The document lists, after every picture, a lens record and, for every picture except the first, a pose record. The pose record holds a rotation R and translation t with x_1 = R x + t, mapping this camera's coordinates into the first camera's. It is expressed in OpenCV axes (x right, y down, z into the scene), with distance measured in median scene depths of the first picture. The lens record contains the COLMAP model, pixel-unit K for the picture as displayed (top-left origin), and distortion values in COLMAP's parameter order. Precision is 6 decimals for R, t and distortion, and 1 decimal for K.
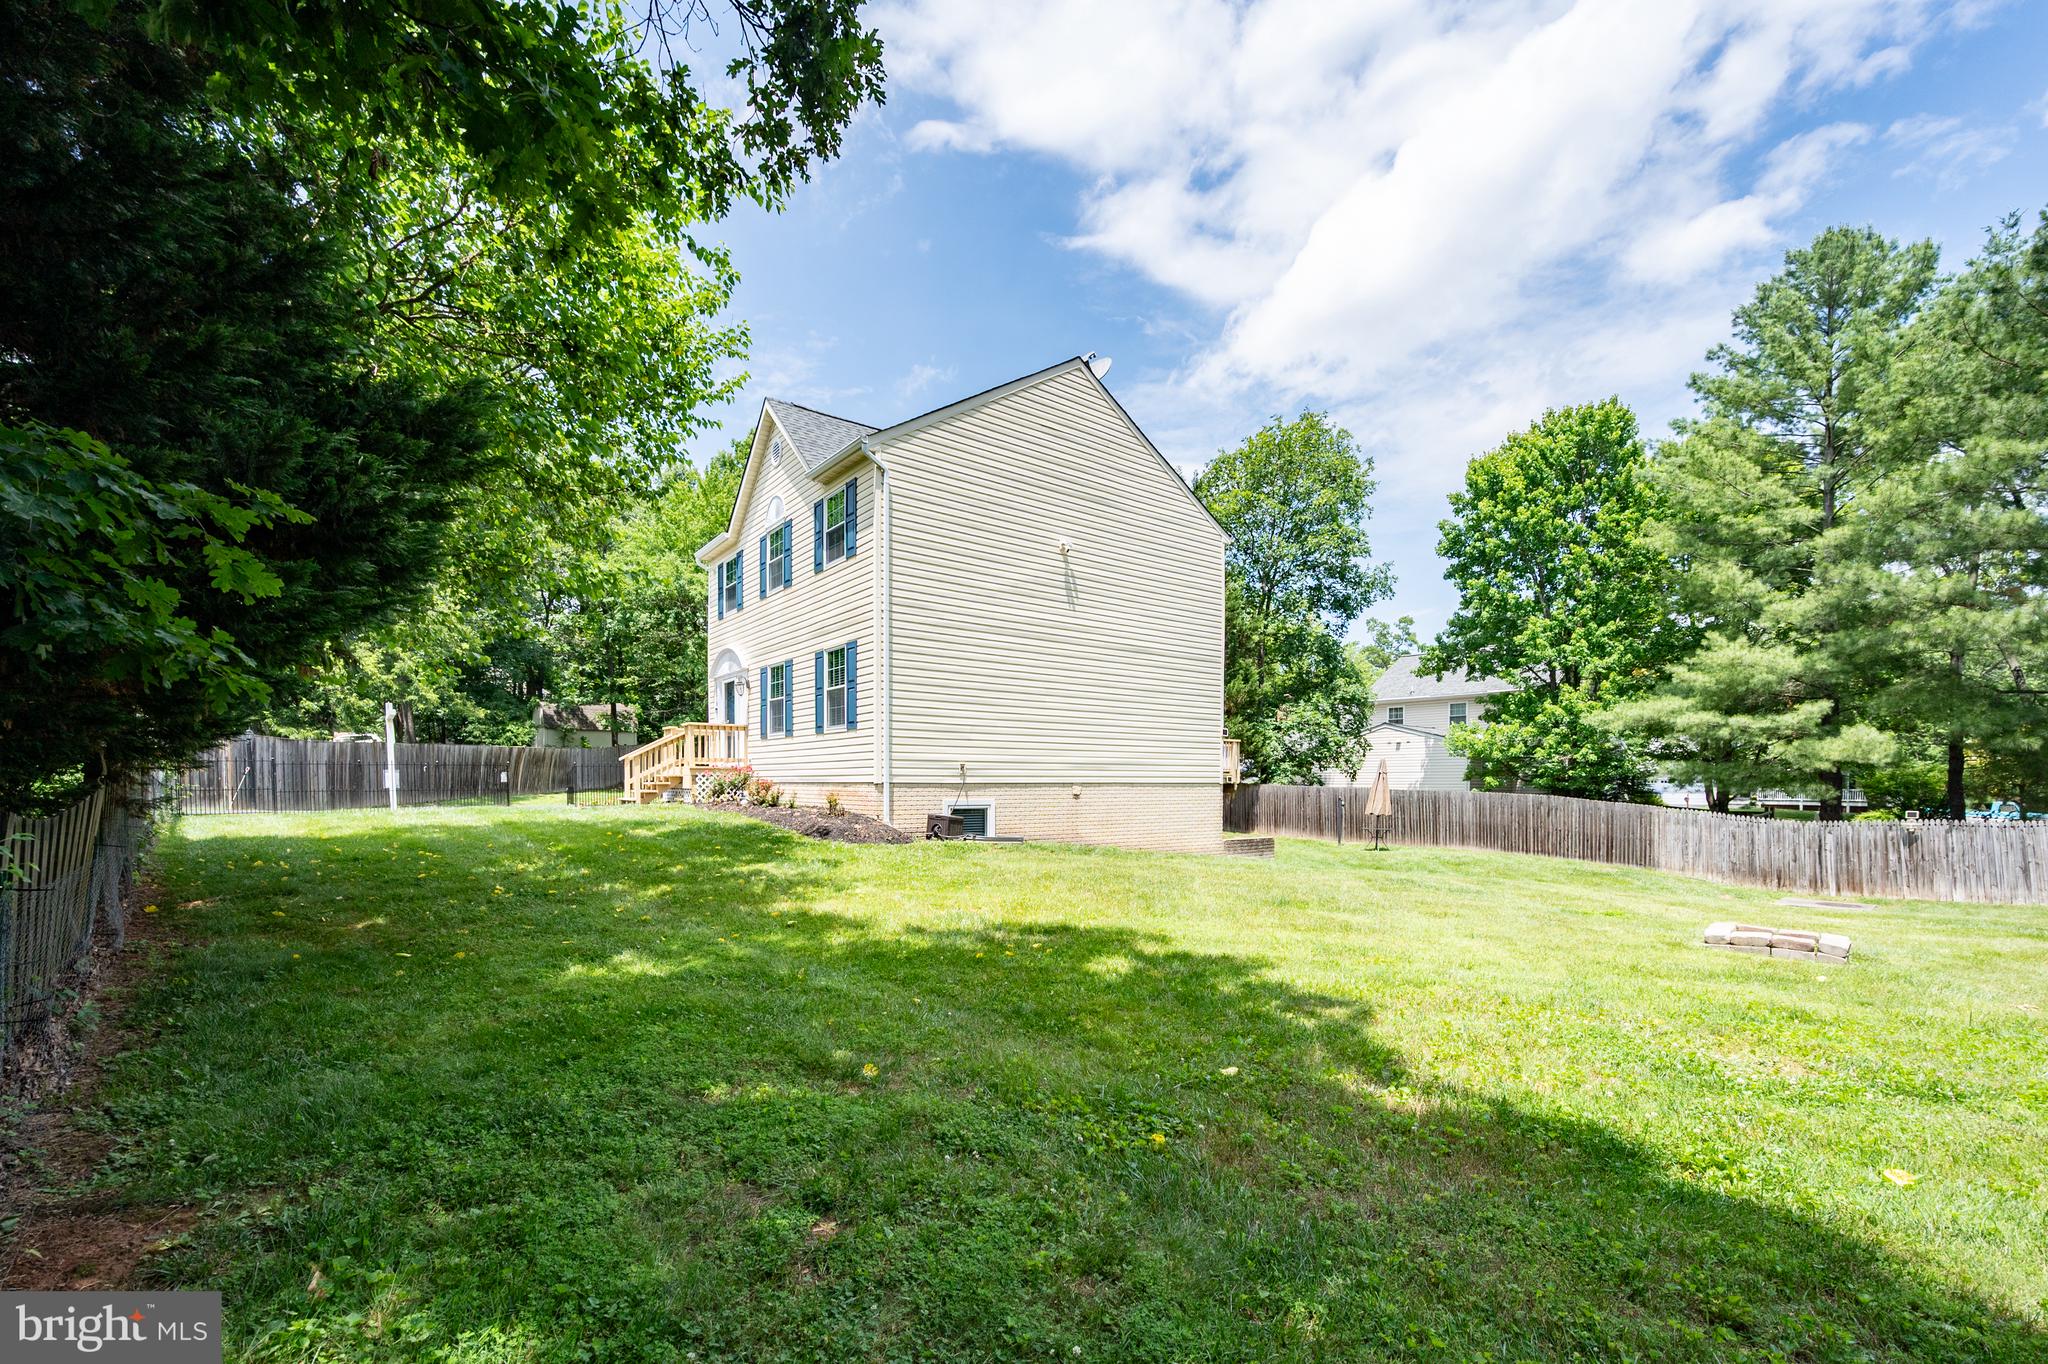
lens RADIAL K [[834.5, 0, 1010.0], [0, 834.5, 734.4], [0, 0, 1]] dist [0.004054, -0.000955]
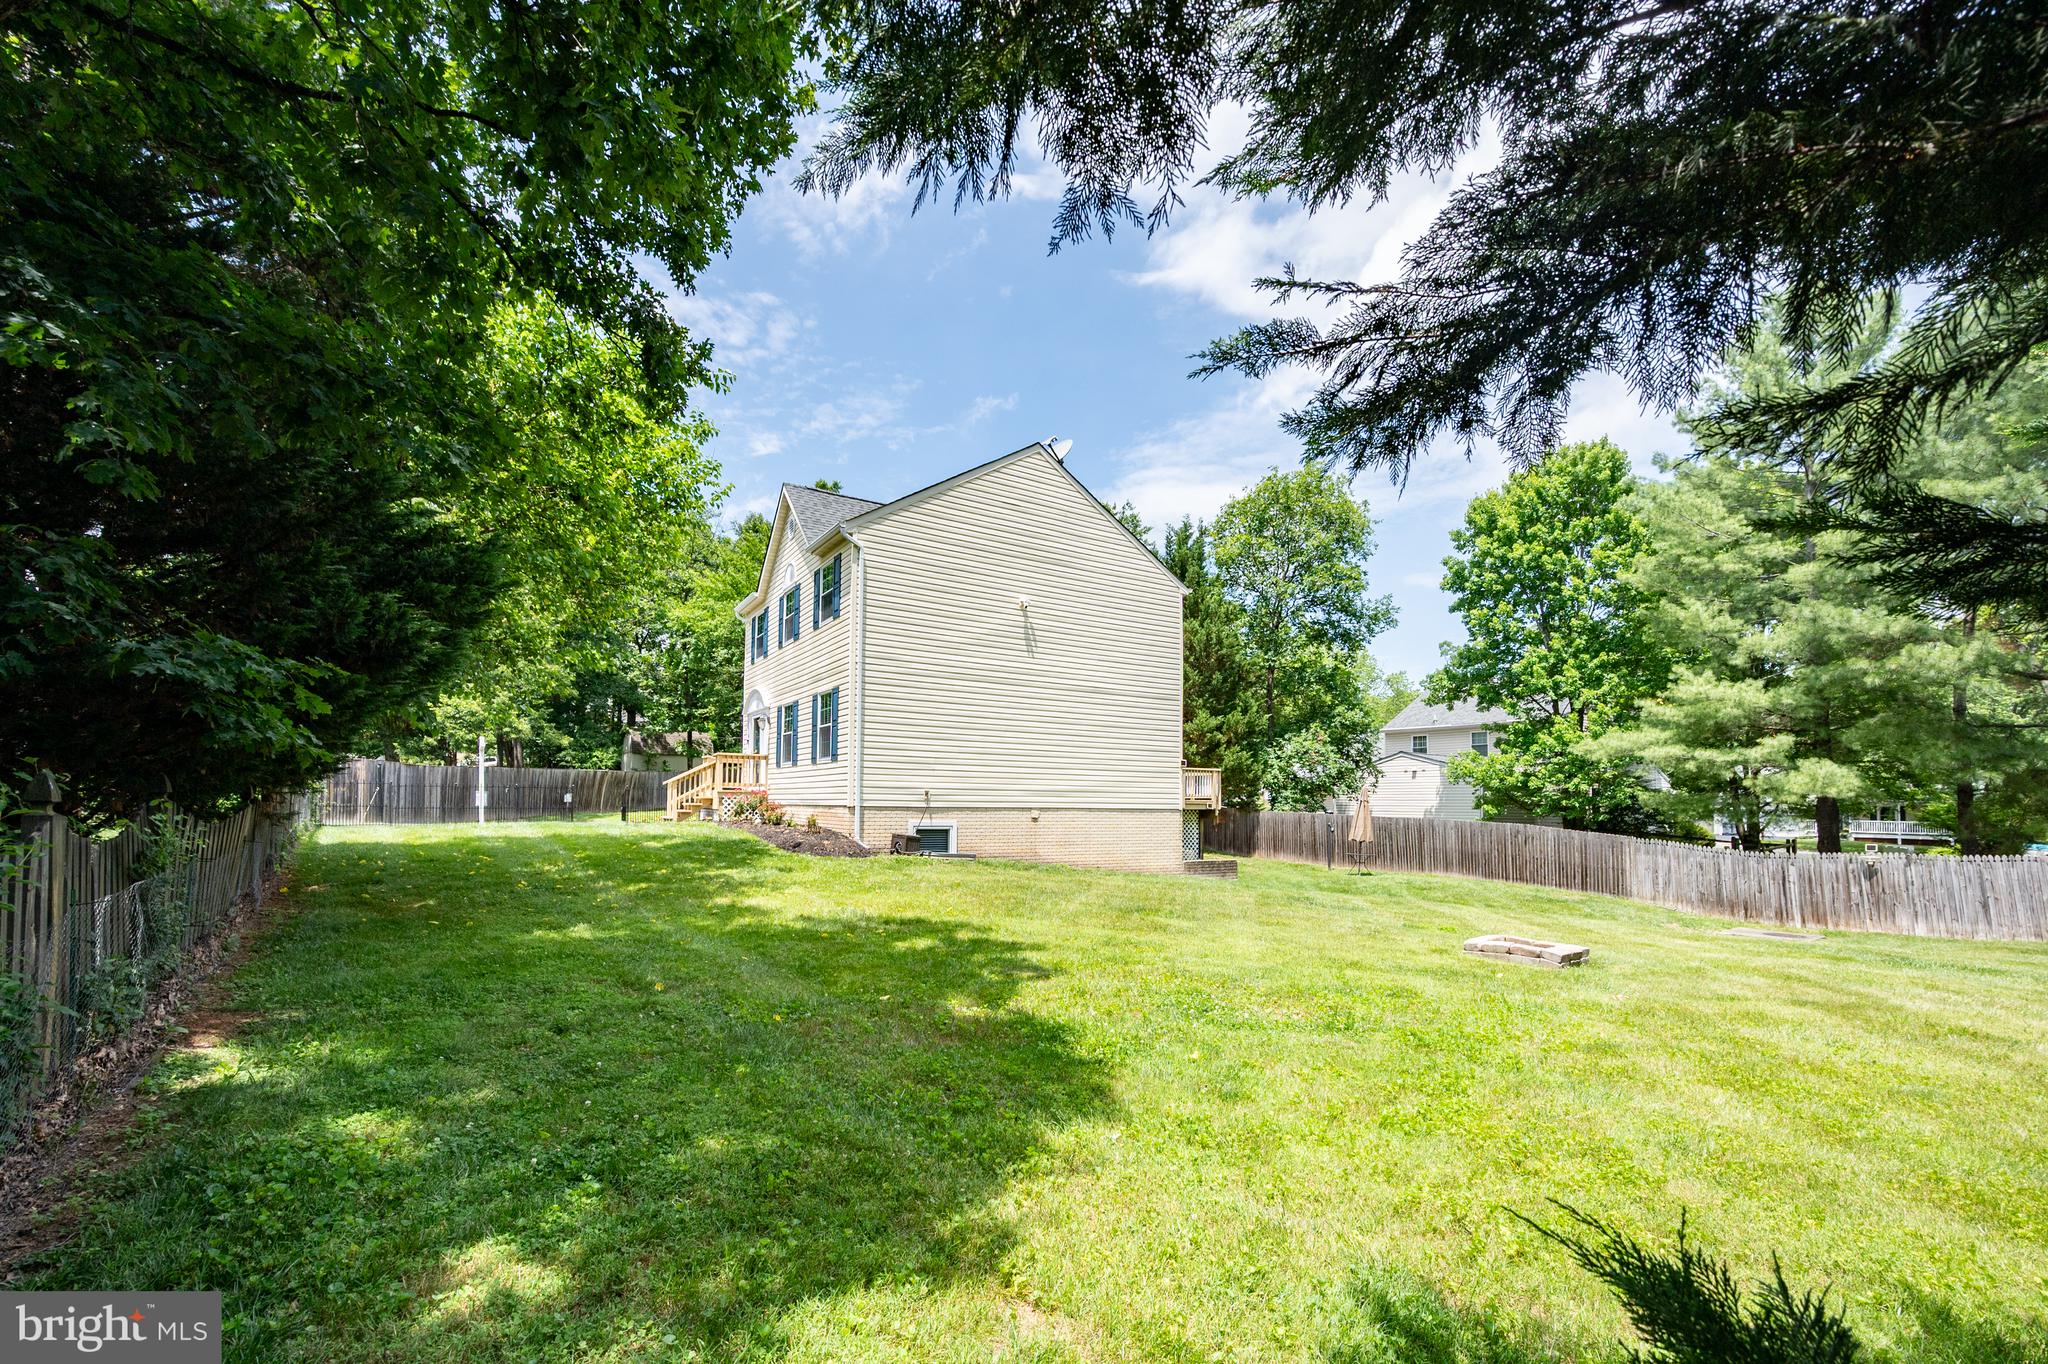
lens RADIAL K [[834.5, 0, 1014.6], [0, 834.5, 703.3], [0, 0, 1]] dist [0.004054, -0.000955]
pose [[0.994161, -0.003097, -0.107865, 0.162546], [-0.003780, 0.997975, -0.063487, -0.010995], [0.107843, 0.063524, 0.992136, -0.134124]]
